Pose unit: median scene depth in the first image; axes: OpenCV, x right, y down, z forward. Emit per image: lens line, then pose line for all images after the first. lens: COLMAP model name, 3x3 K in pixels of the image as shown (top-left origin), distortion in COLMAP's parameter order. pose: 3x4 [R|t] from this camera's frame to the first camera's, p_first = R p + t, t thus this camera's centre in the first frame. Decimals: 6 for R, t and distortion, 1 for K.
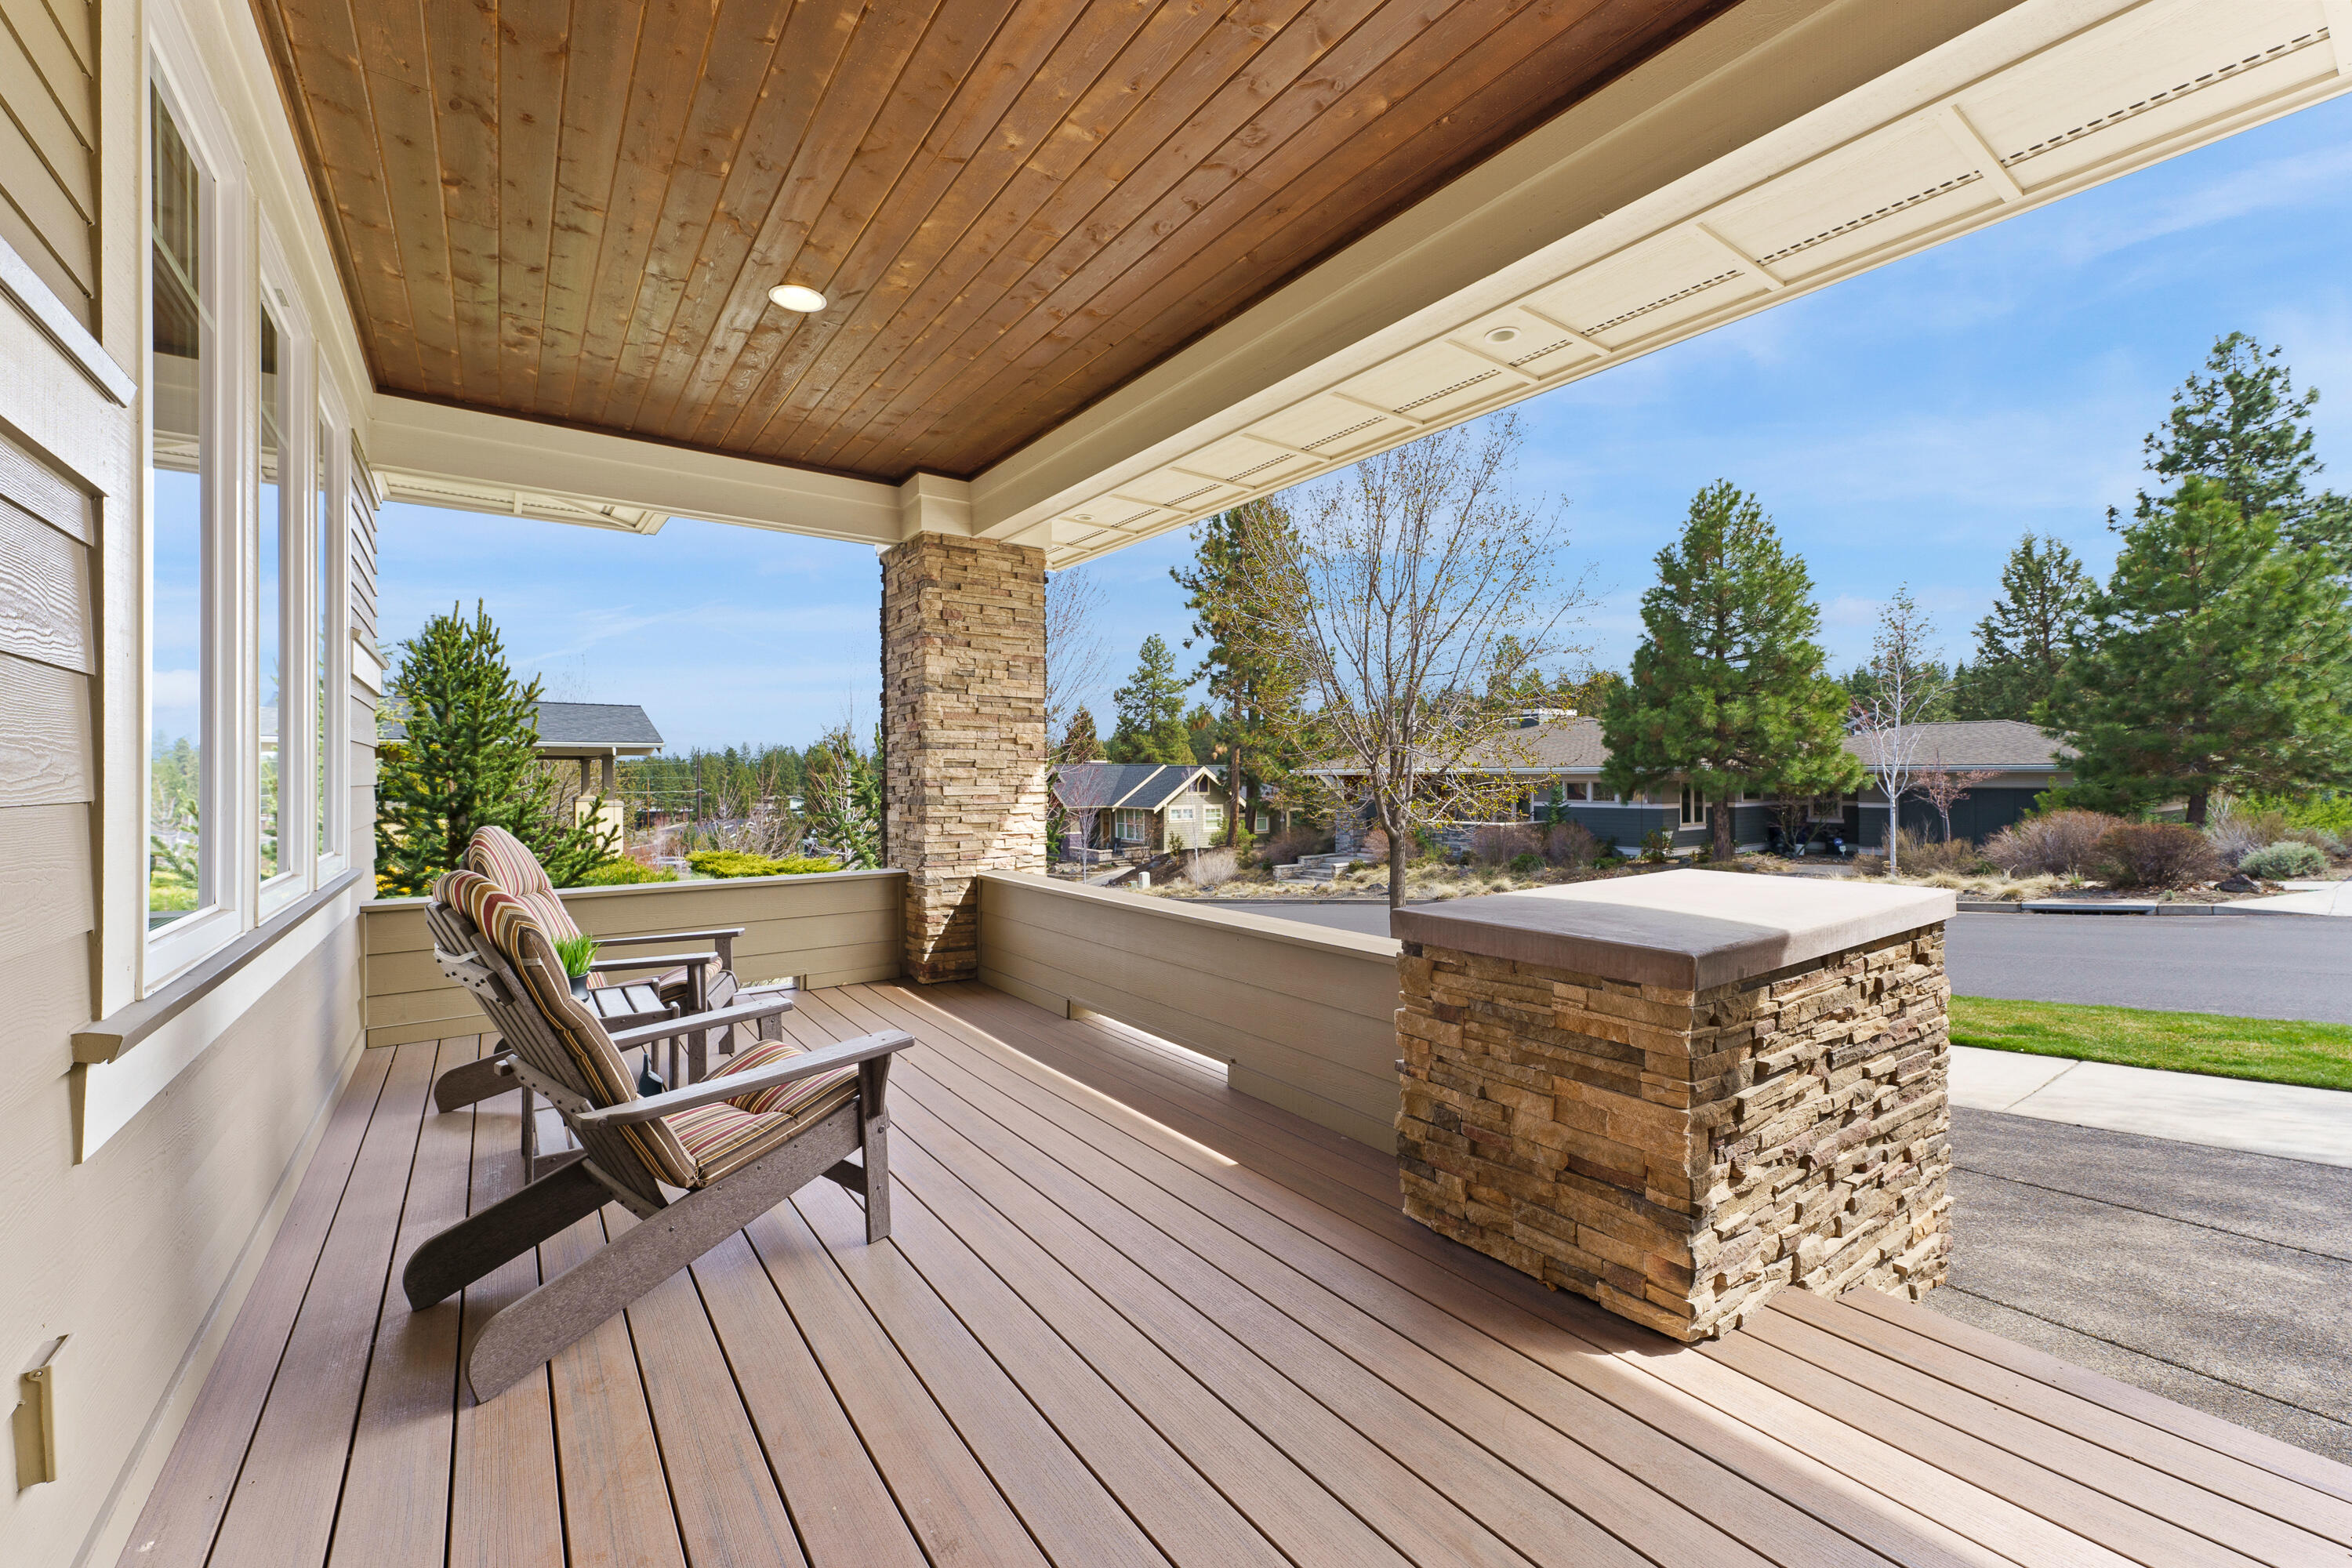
lens RADIAL K [[945.1, 0, 1179.6], [0, 945.1, 778.7], [0, 0, 1]] dist [0.000698, -0.000033]
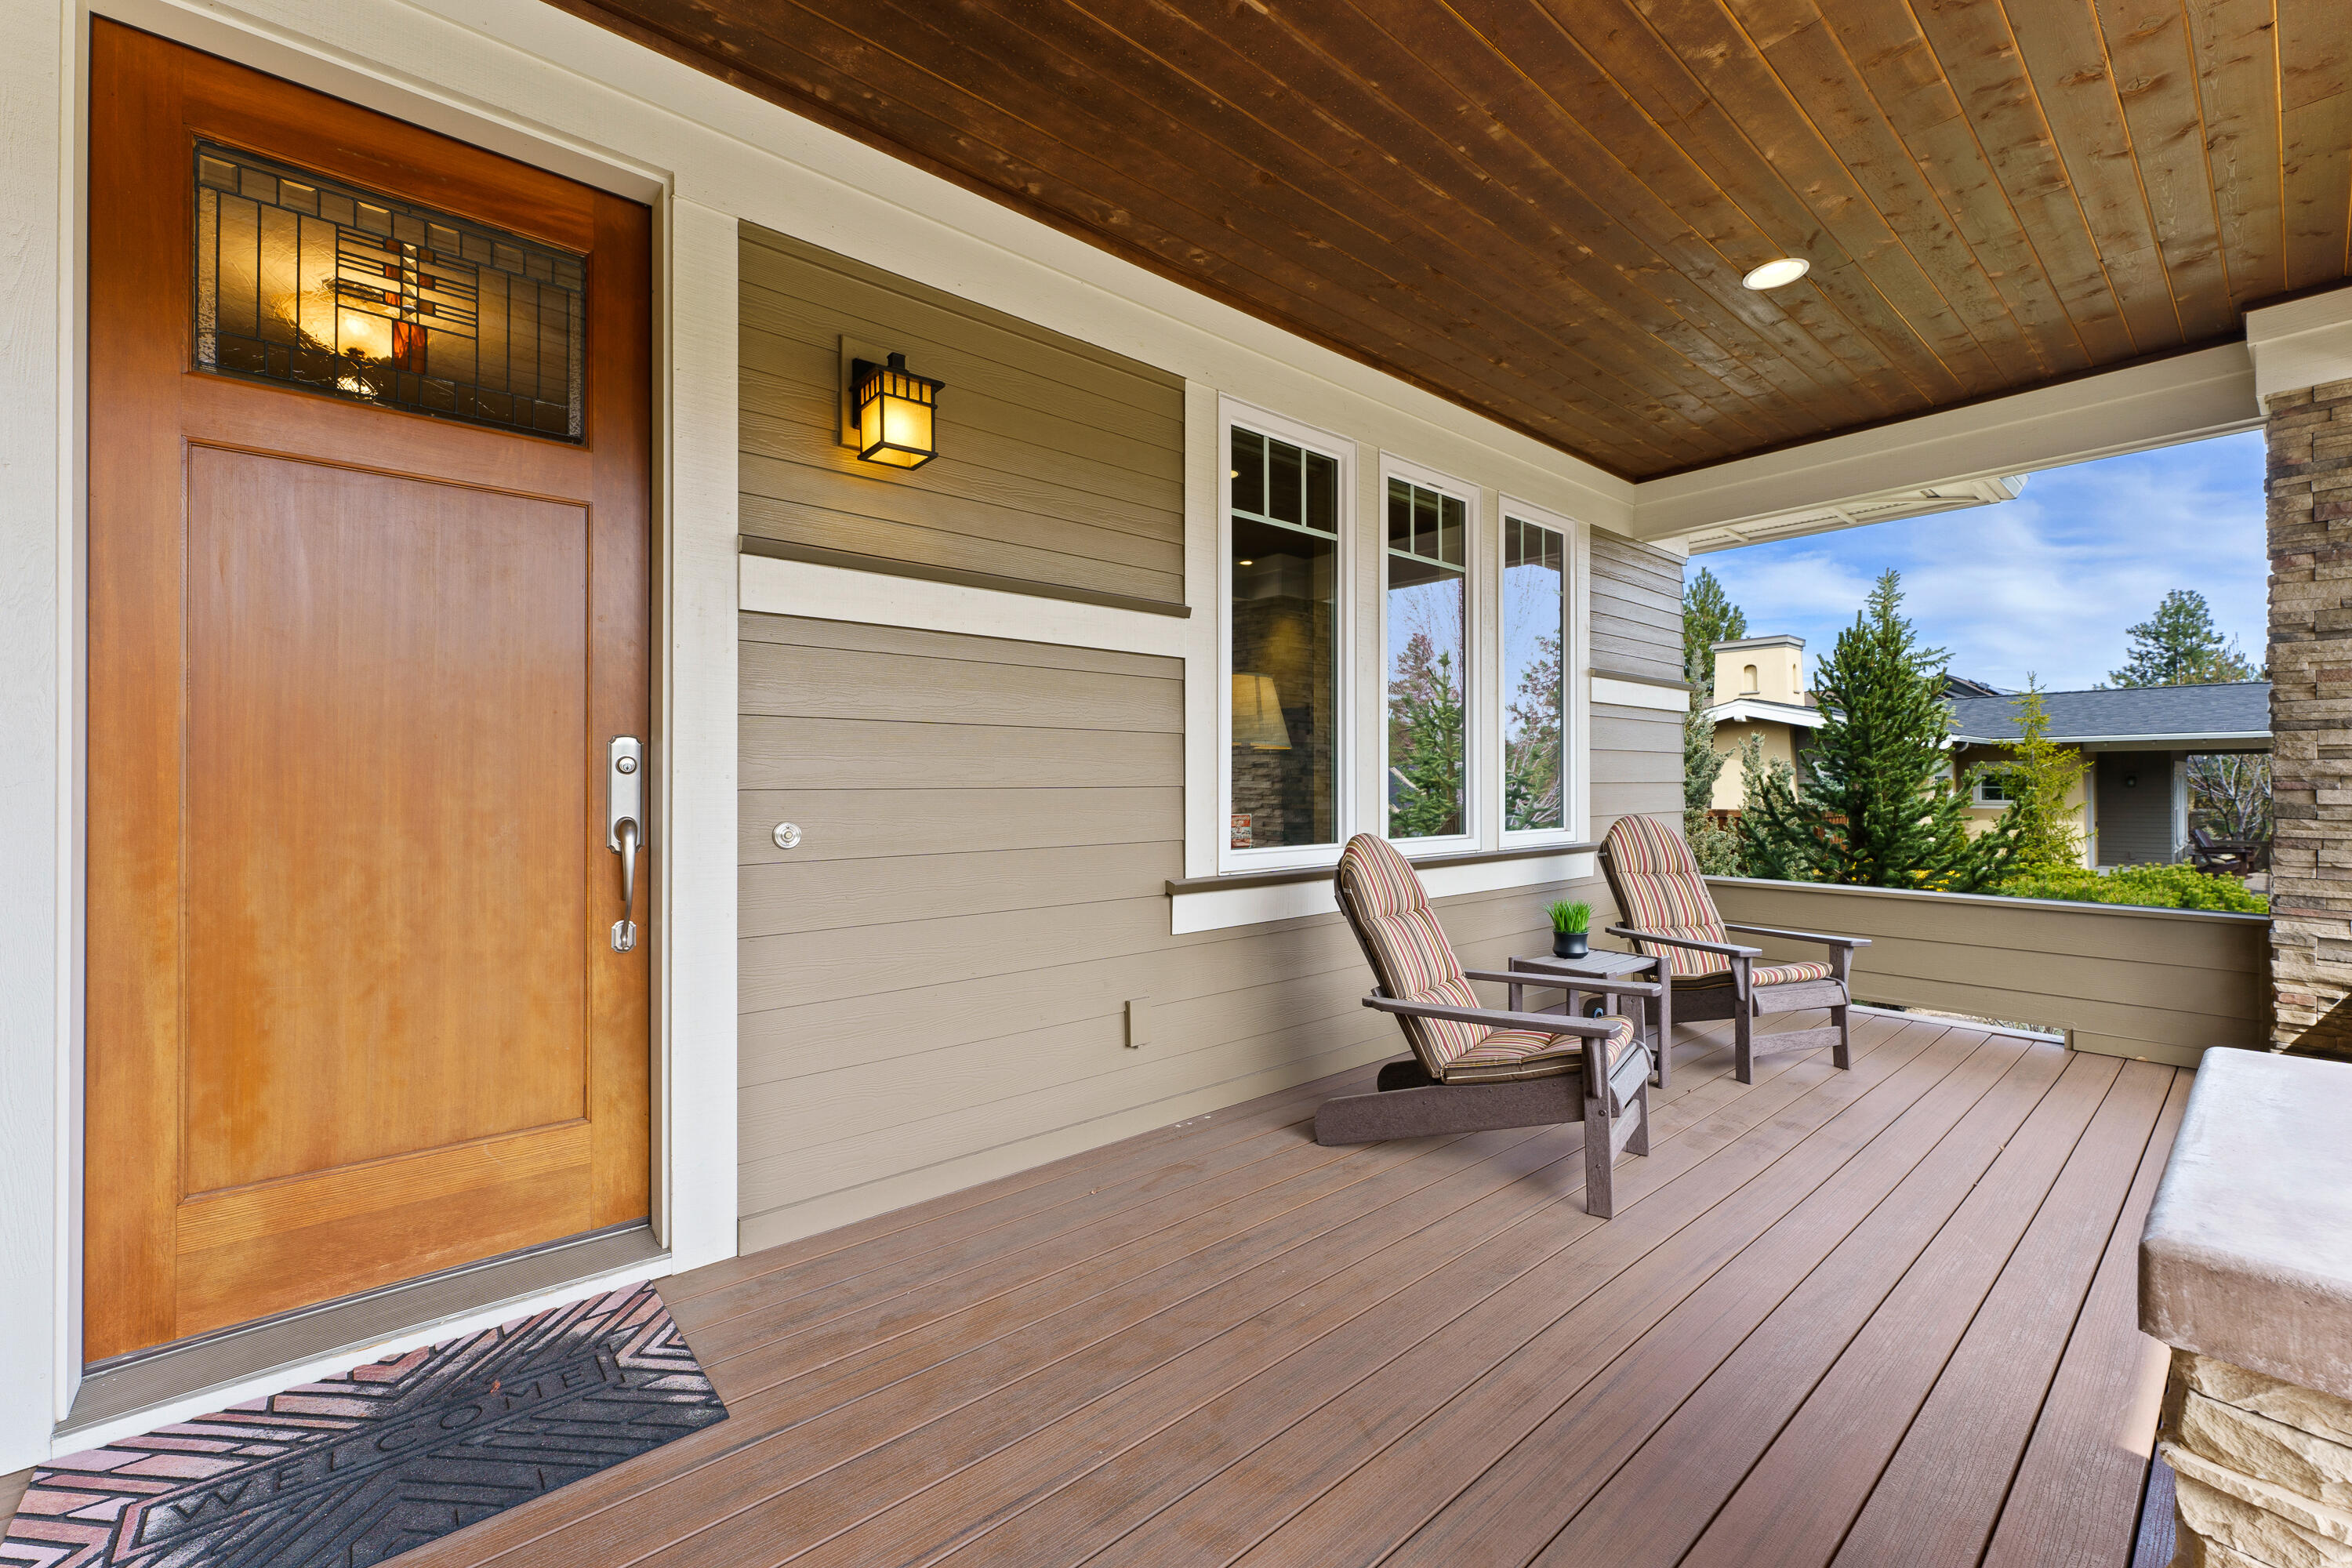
lens RADIAL K [[945.1, 0, 1179.6], [0, 945.1, 778.7], [0, 0, 1]] dist [0.000698, -0.000033]
pose [[0.083323, 0.000371, -0.996523, 0.367748], [-0.000405, 1.000000, 0.000339, 0.000959], [0.996523, 0.000375, 0.083323, 0.237208]]
